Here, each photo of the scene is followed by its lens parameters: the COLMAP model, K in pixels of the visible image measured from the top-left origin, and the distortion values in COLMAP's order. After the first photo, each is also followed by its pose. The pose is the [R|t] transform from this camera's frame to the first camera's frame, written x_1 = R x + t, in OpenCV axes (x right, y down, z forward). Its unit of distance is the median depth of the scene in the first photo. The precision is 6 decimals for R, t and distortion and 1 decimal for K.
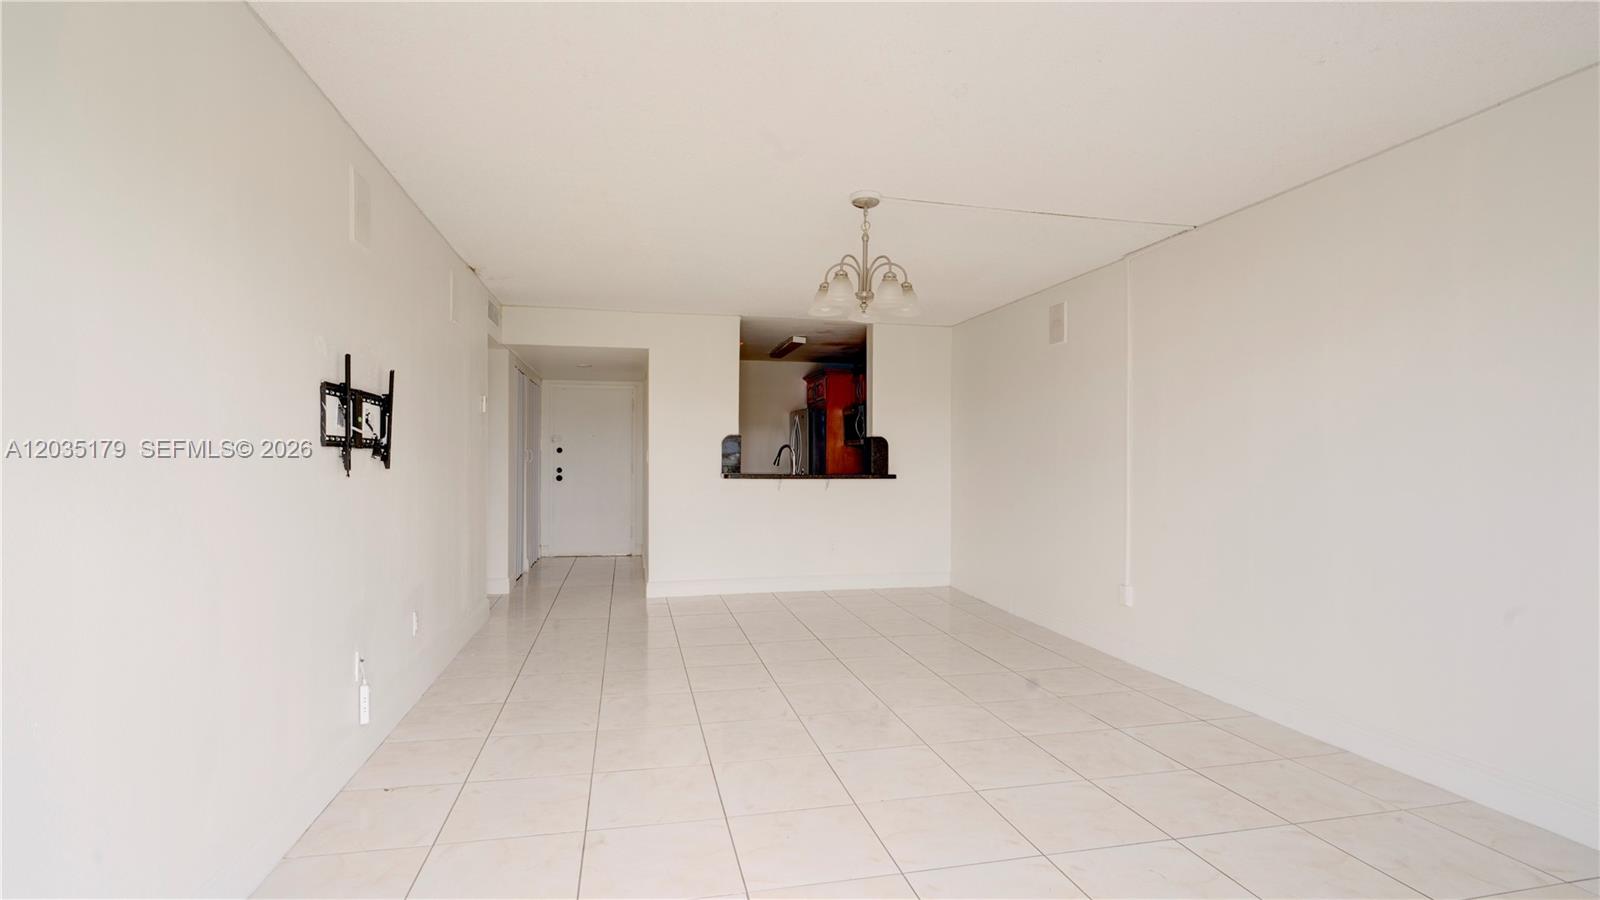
lens RADIAL K [[755.8, 0, 790.6], [0, 755.8, 472.5], [0, 0, 1]] dist [-0.002741, 0.000235]
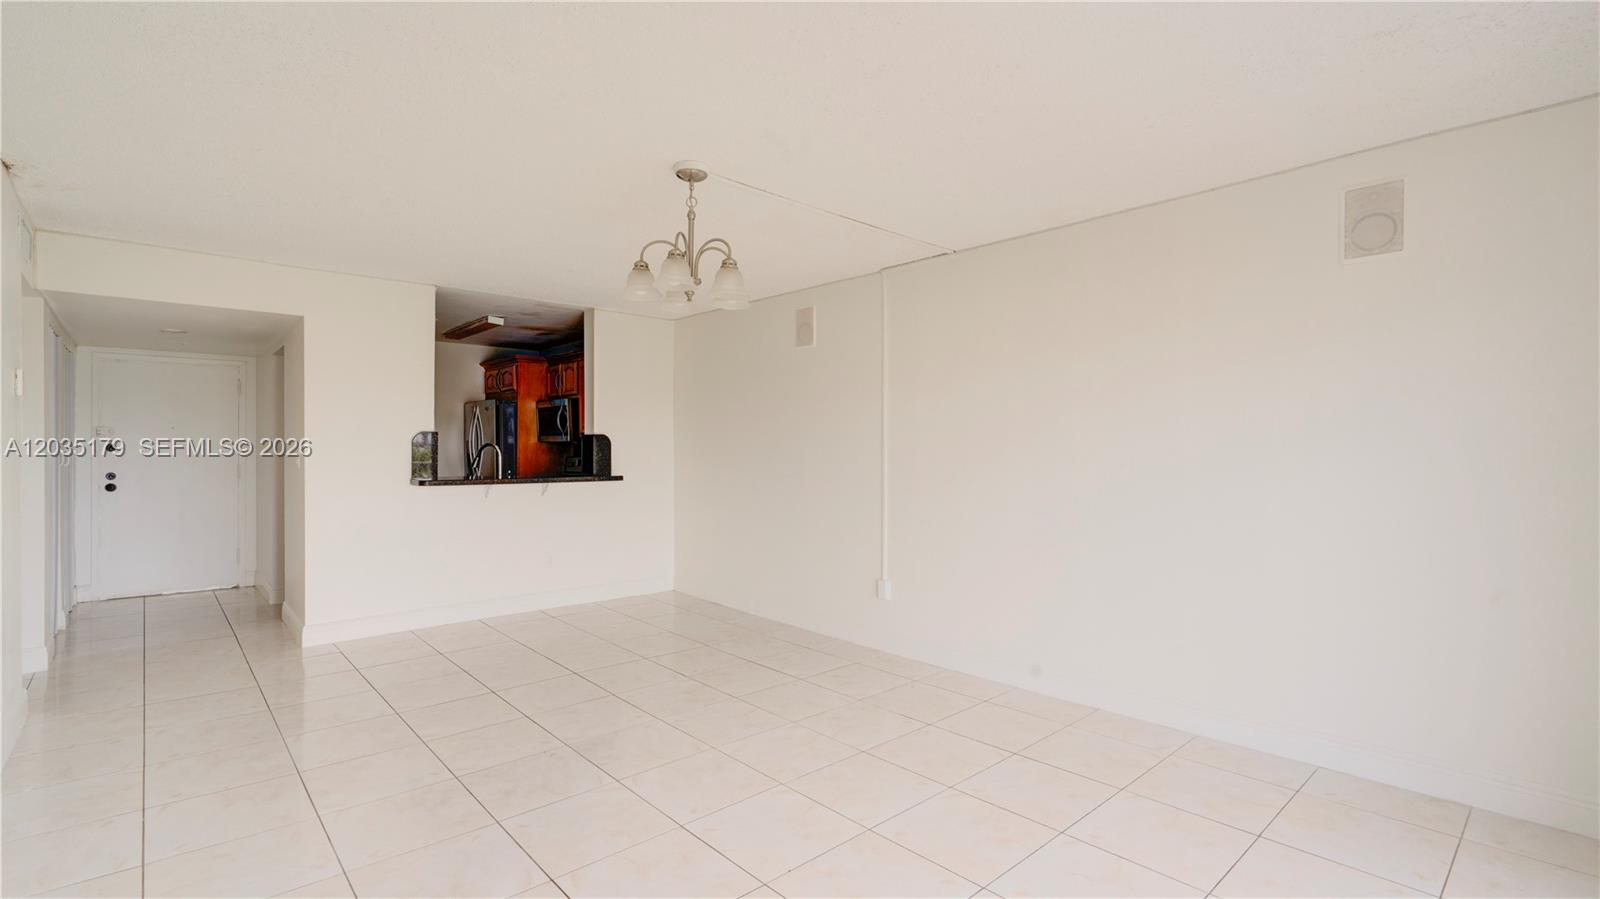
lens RADIAL K [[738.1, 0, 796.9], [0, 738.1, 459.1], [0, 0, 1]] dist [0.000102, 0.001565]
pose [[0.865455, -0.010411, 0.500878, -0.126140], [0.011426, 0.999934, 0.001042, -0.015999], [-0.500856, 0.004821, 0.865517, 0.113033]]
